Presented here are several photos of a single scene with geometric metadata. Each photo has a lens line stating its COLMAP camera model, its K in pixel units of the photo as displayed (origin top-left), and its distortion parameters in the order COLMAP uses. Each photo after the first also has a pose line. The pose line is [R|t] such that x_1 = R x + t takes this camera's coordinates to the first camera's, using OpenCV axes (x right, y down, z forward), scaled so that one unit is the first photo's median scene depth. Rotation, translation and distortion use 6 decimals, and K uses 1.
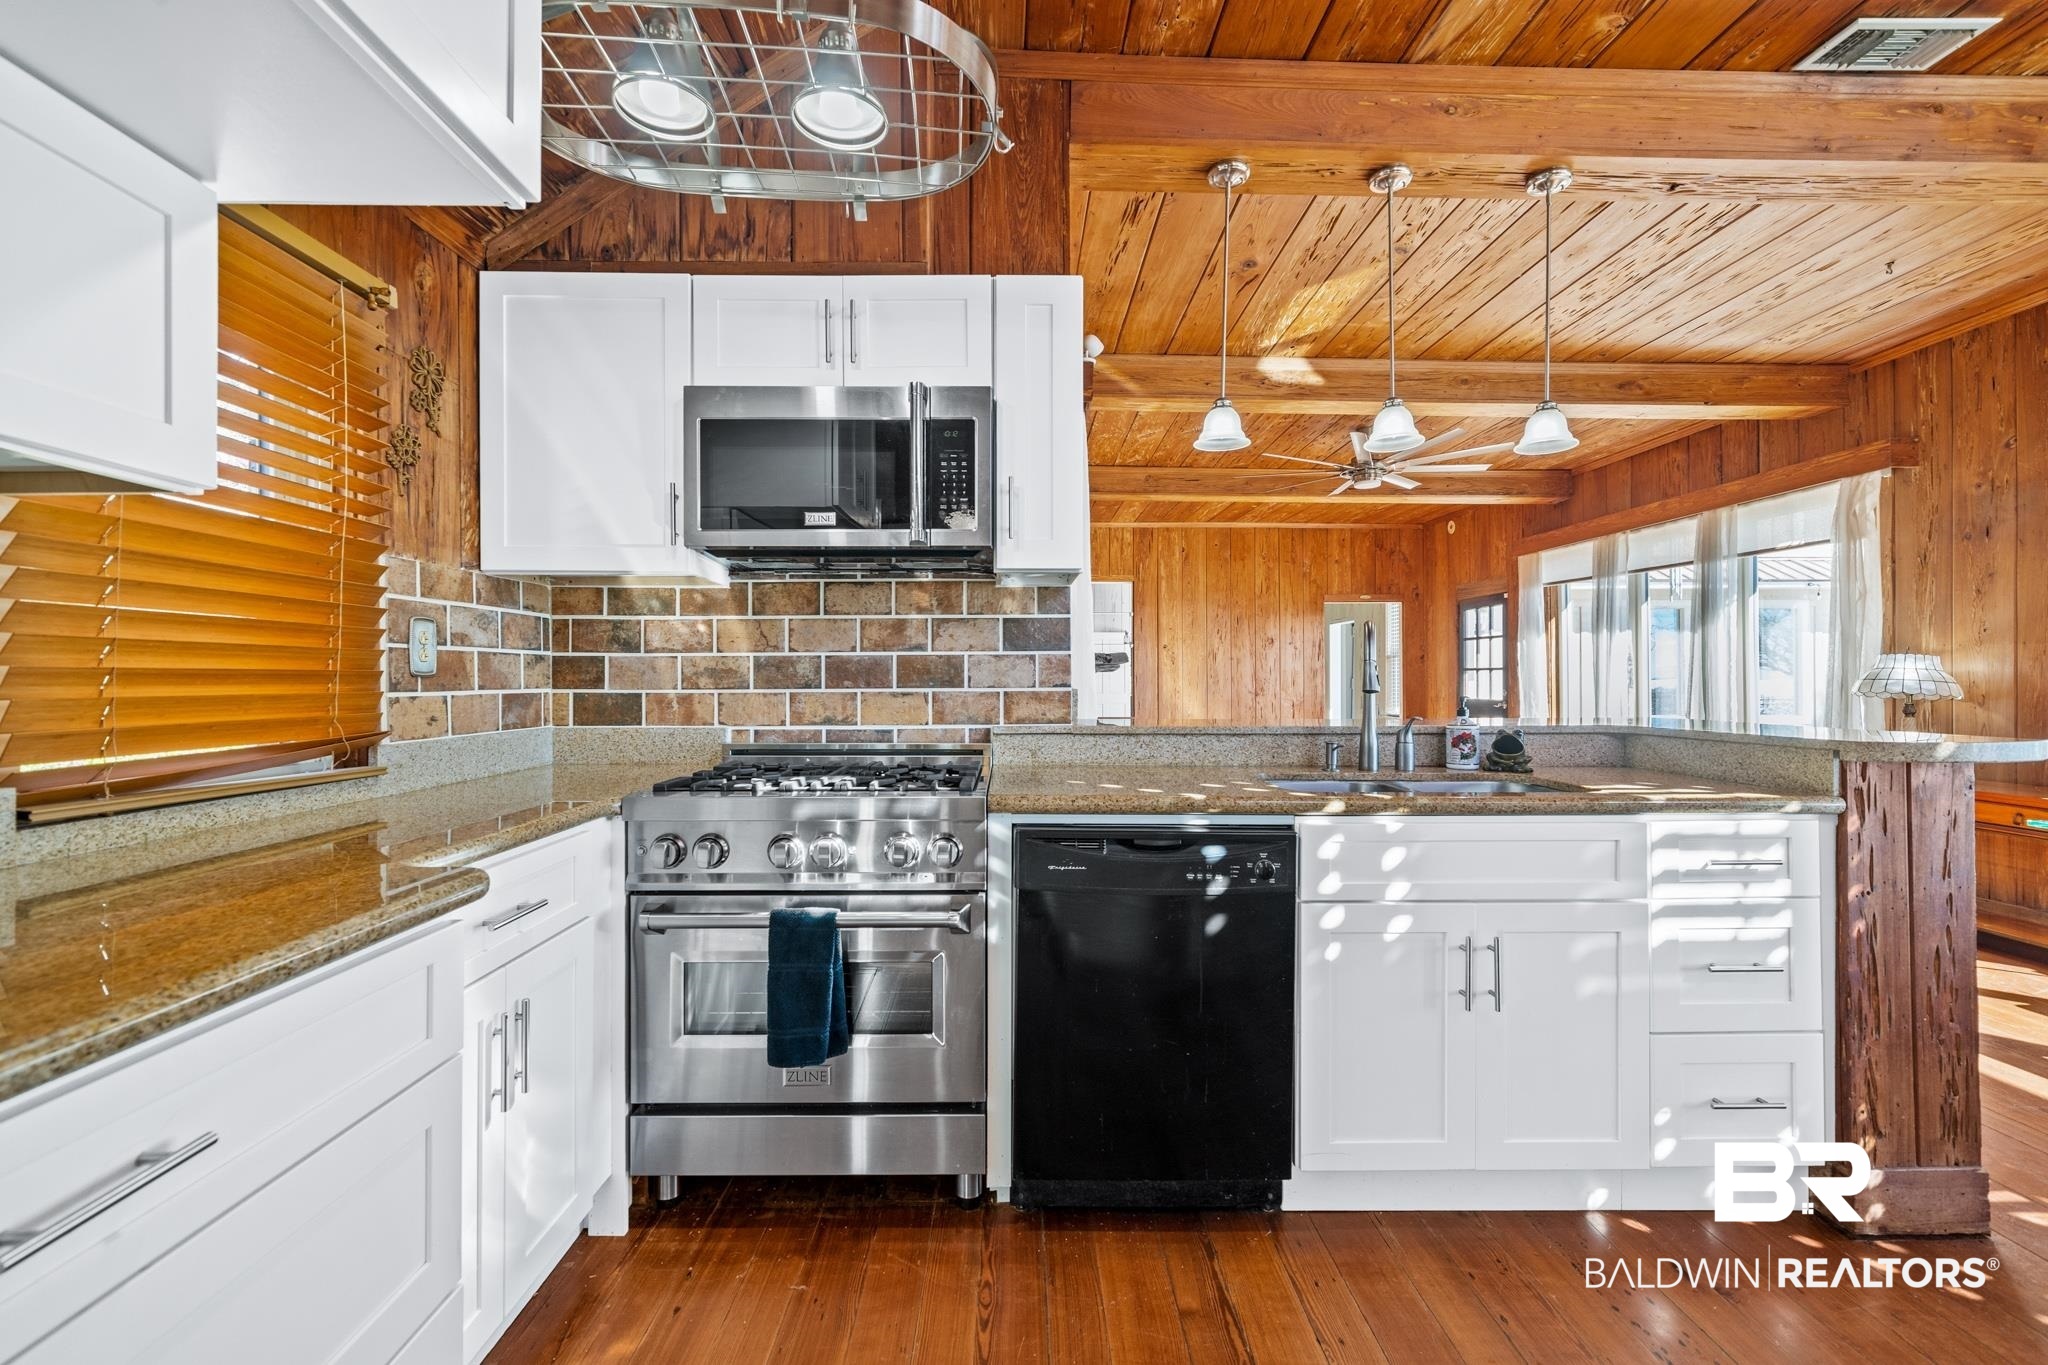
lens RADIAL K [[835.0, 0, 1027.4], [0, 835.0, 675.6], [0, 0, 1]] dist [-0.001247, -0.000130]
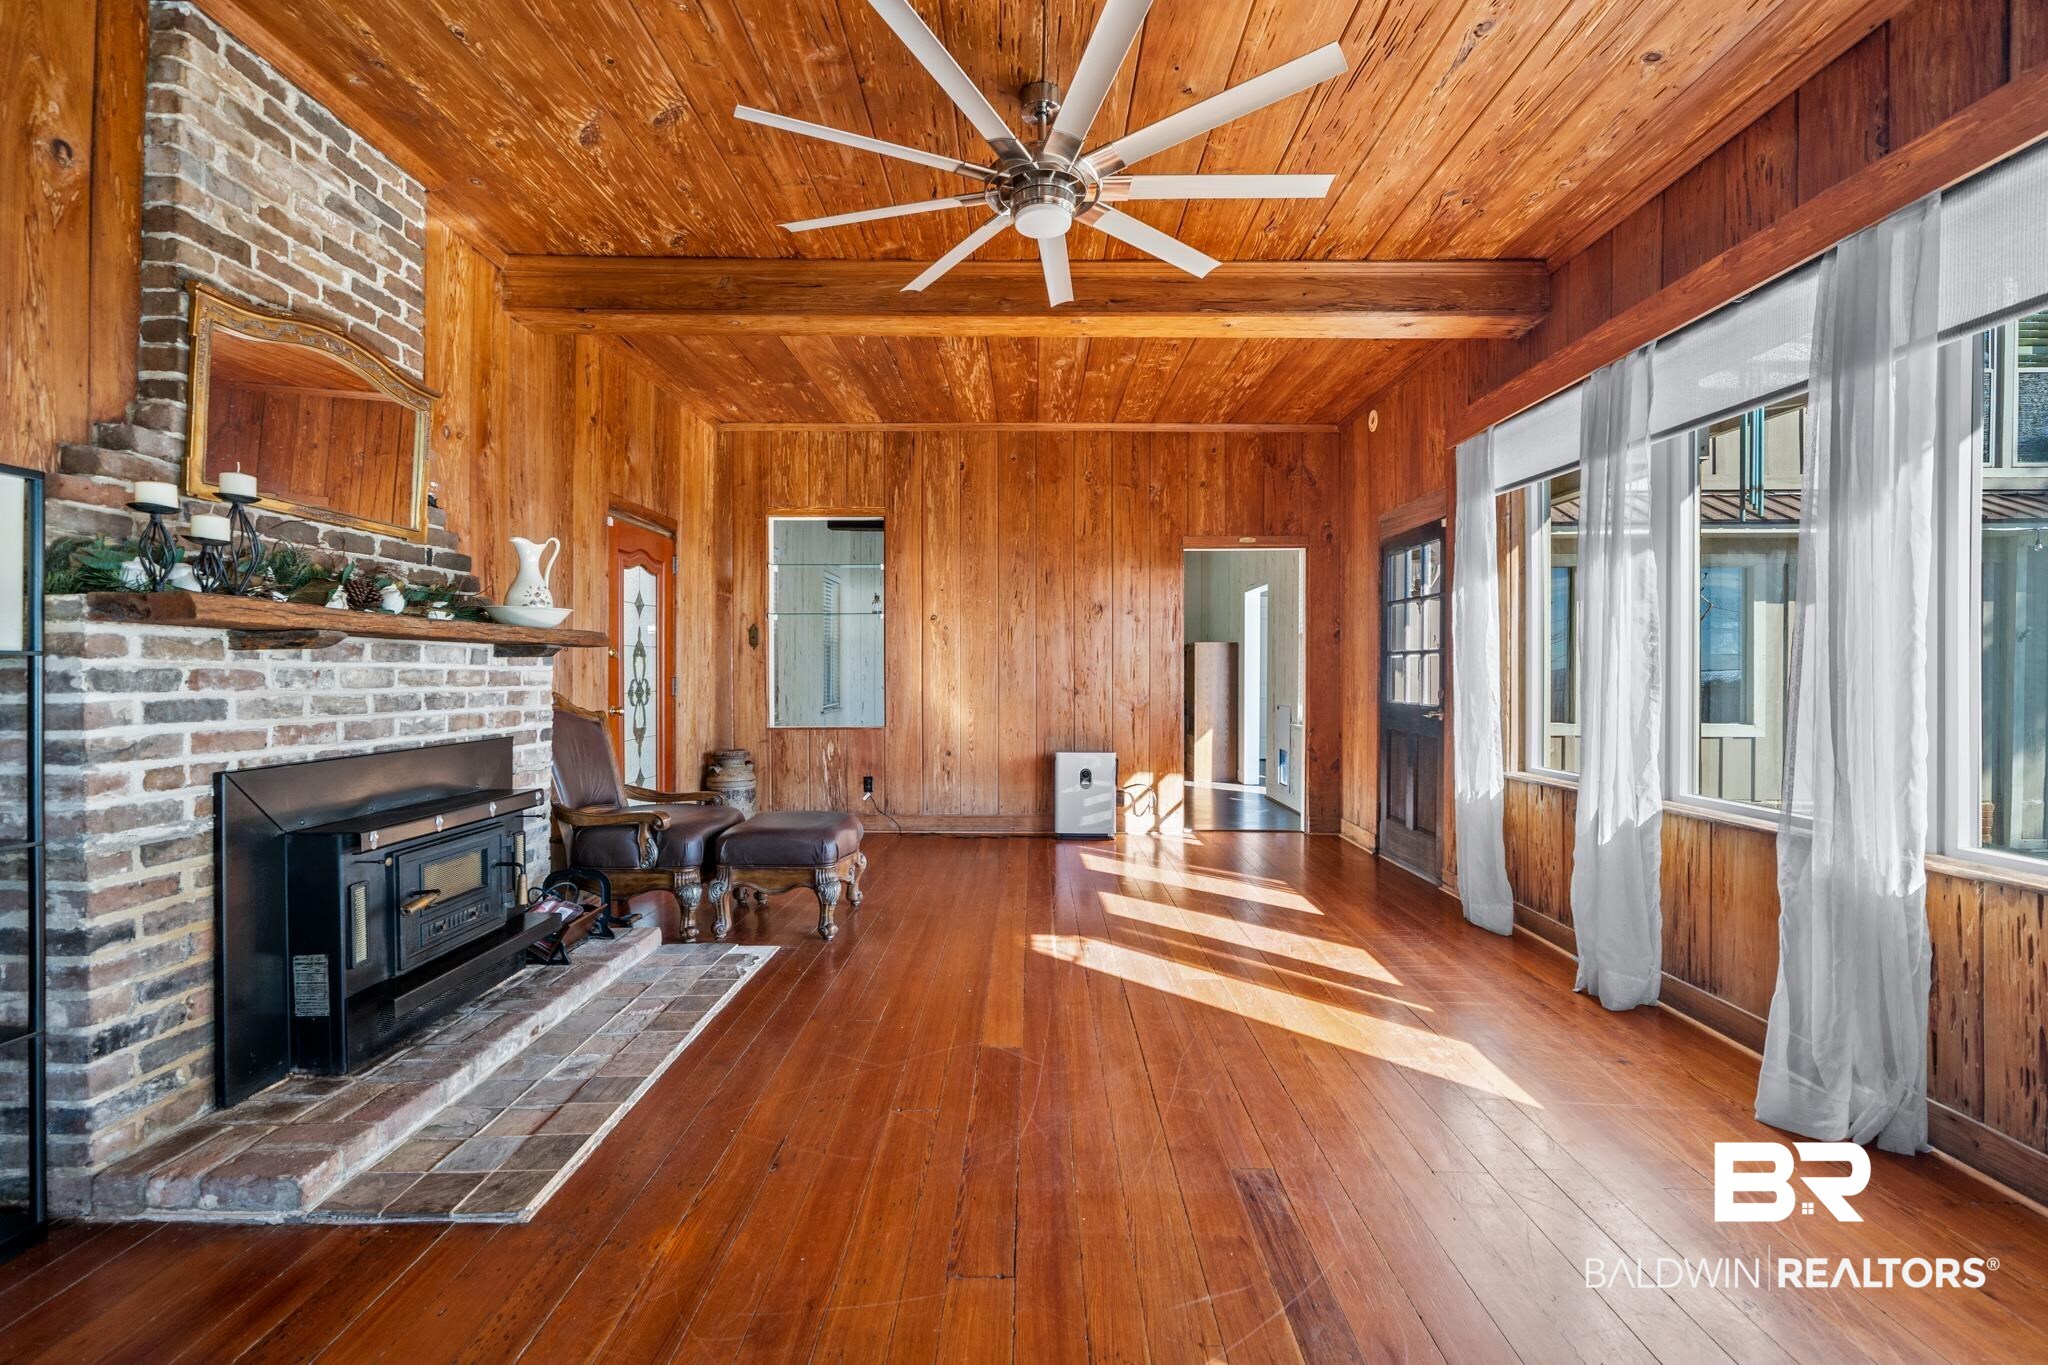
lens RADIAL K [[876.5, 0, 1028.6], [0, 876.5, 680.2], [0, 0, 1]] dist [0.003072, 0.000474]
pose [[0.999940, -0.000048, -0.010944, 0.245590], [0.000242, 0.999842, 0.017794, 0.001152], [0.010942, -0.017795, 0.999782, 0.327650]]
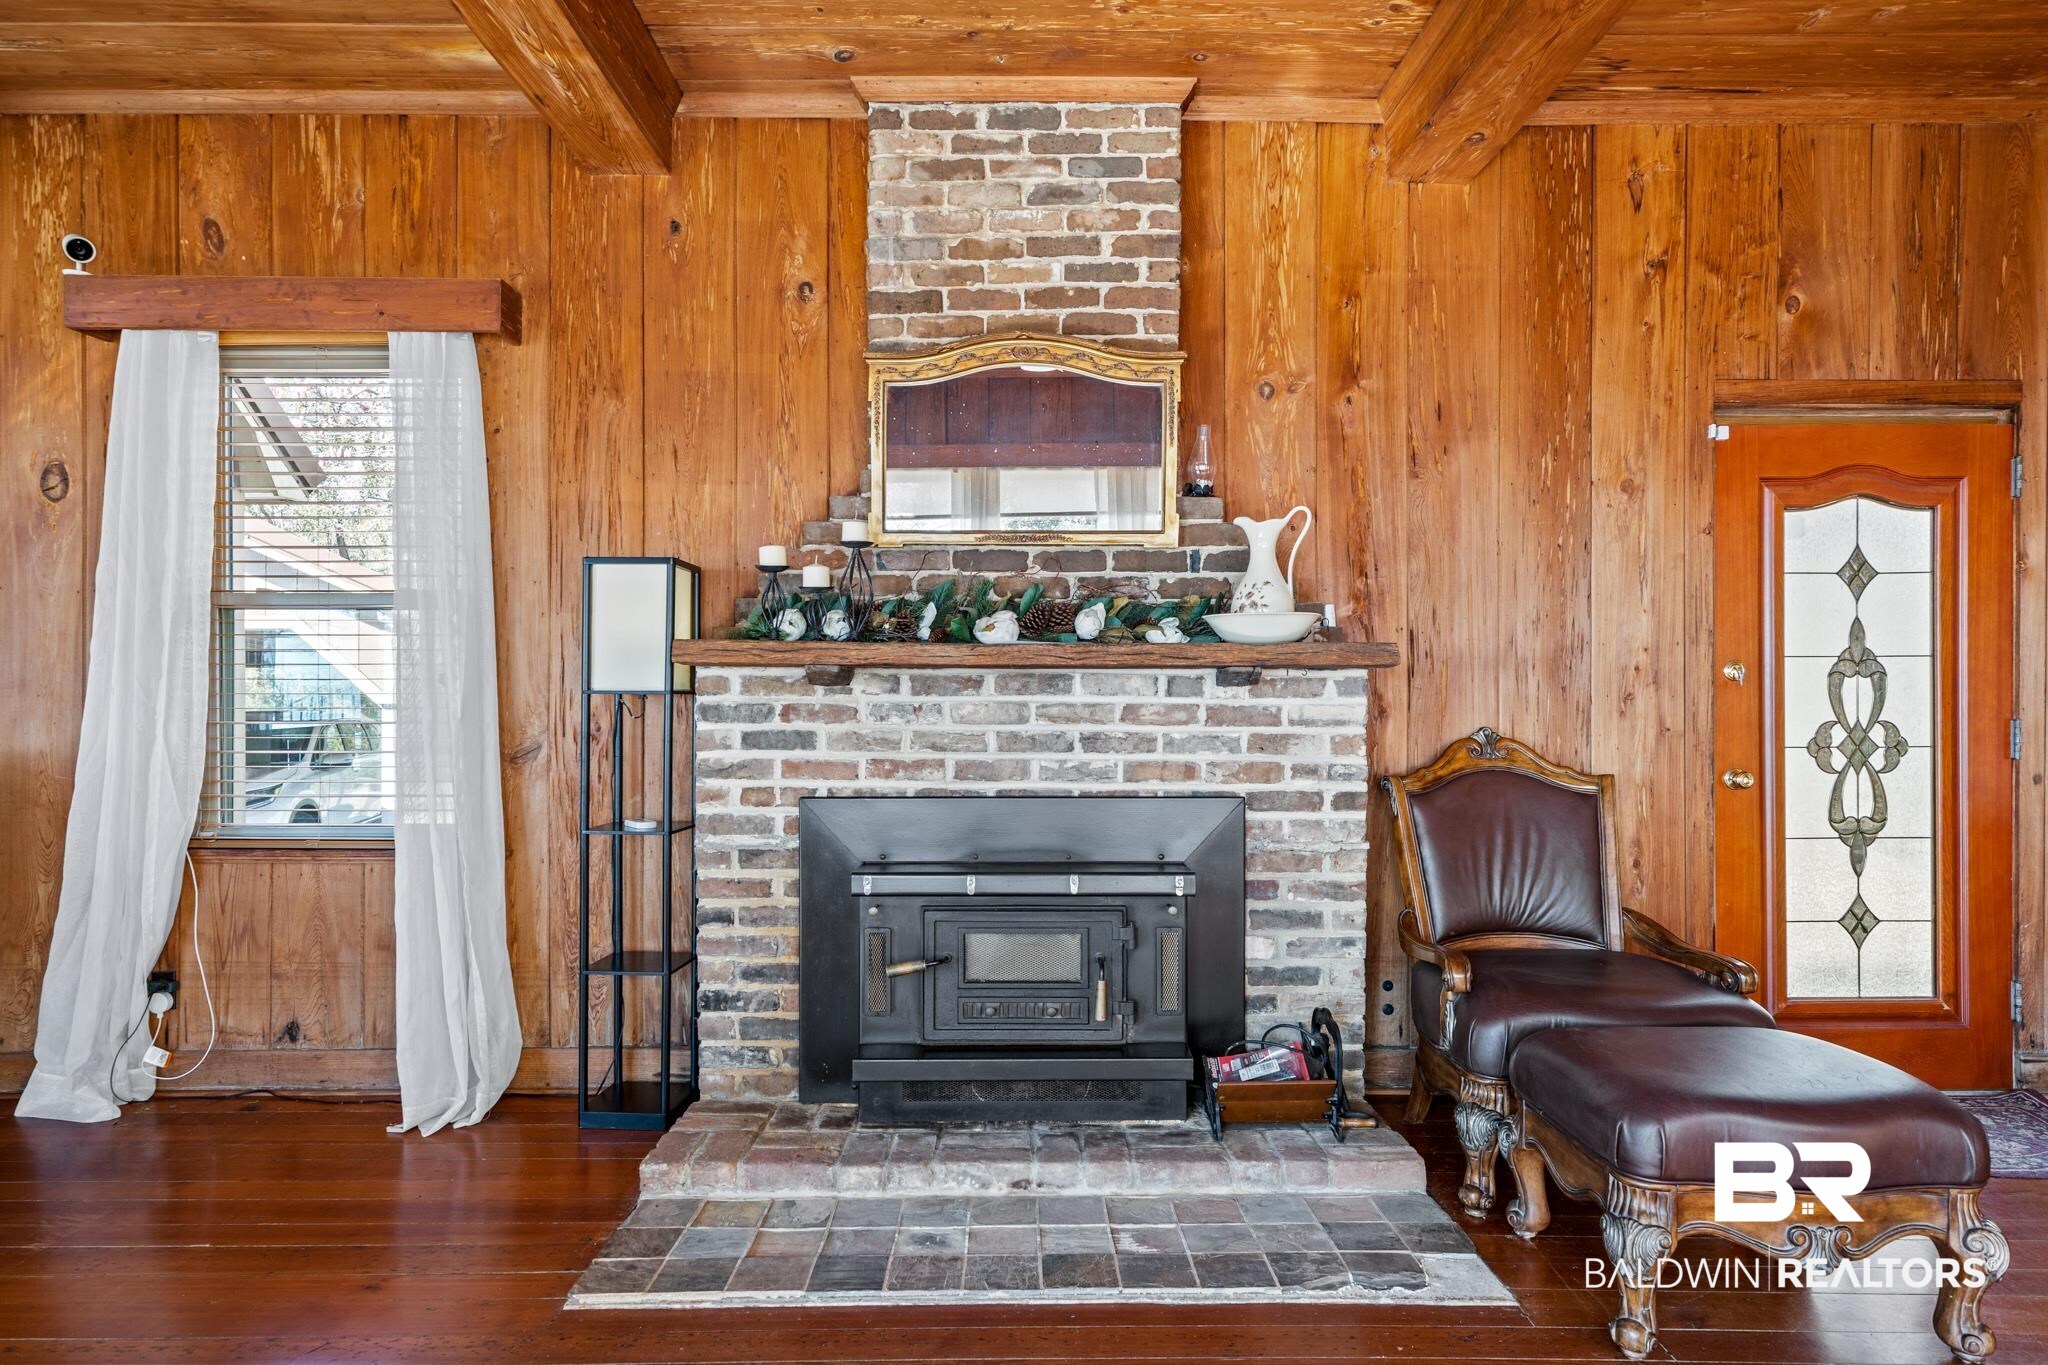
lens RADIAL K [[1189.8, 0, 1023.5], [0, 1189.8, 701.8], [0, 0, 1]] dist [0.009573, -0.003904]
pose [[0.007757, -0.001006, -0.999969, 0.387623], [0.007560, 0.999971, -0.000948, 0.002644], [0.999941, -0.007552, 0.007764, 0.639220]]
